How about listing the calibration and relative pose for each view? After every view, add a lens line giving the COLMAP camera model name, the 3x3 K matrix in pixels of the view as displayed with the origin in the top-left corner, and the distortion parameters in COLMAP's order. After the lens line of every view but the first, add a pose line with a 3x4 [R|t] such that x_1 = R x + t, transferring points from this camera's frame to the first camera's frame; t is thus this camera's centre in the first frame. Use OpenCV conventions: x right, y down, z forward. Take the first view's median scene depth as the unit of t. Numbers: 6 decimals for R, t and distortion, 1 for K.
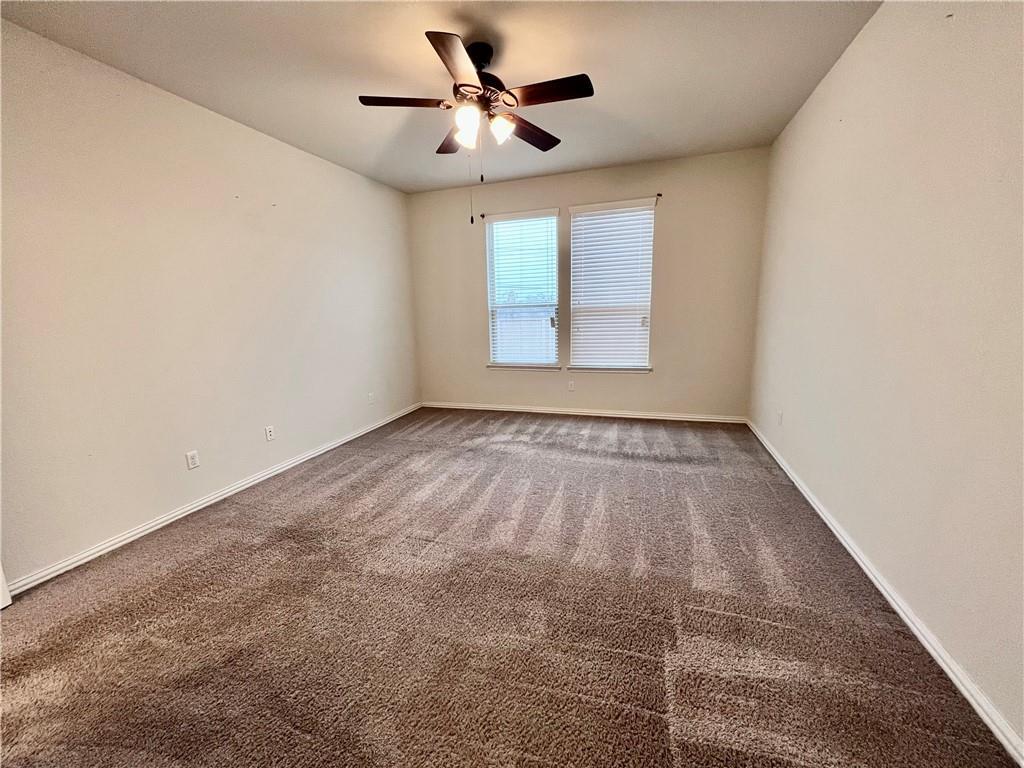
lens RADIAL K [[404.5, 0, 512.0], [0, 404.5, 384.0], [0, 0, 1]] dist [0.000196, -0.000008]
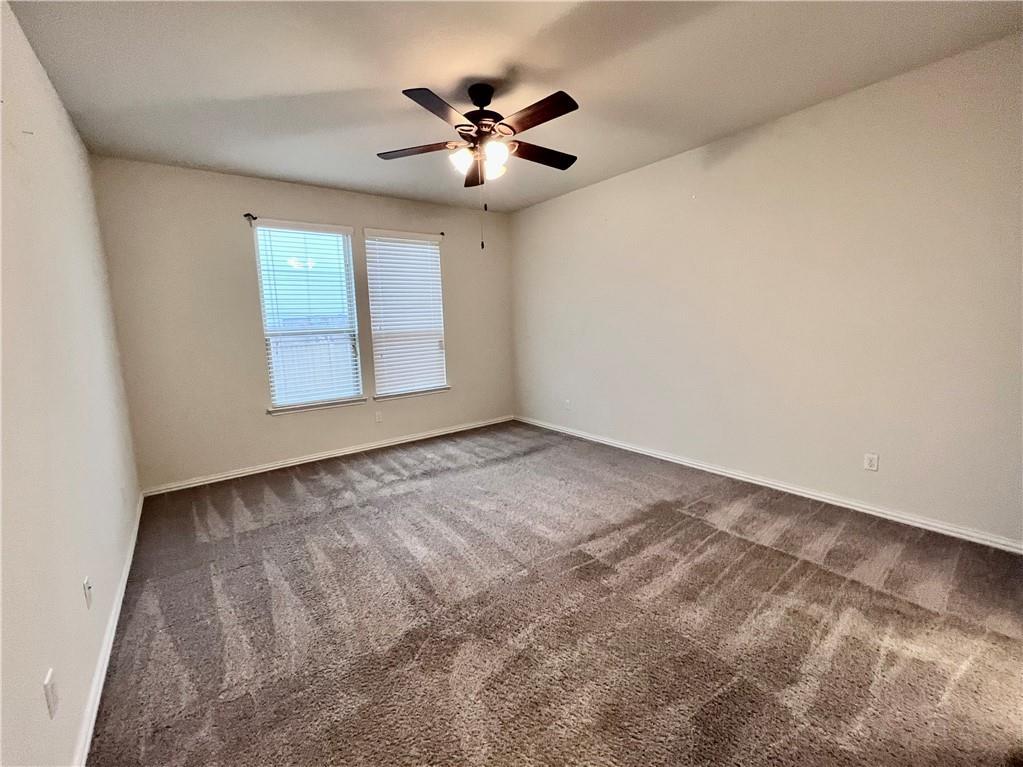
lens RADIAL K [[426.0, 0, 511.5], [0, 426.0, 383.5], [0, 0, 1]] dist [0.002929, 0.000189]
pose [[0.576521, -0.109656, 0.809690, -0.523245], [0.171679, 0.985090, 0.011170, -0.033050], [-0.798842, 0.132567, 0.586751, 0.194296]]
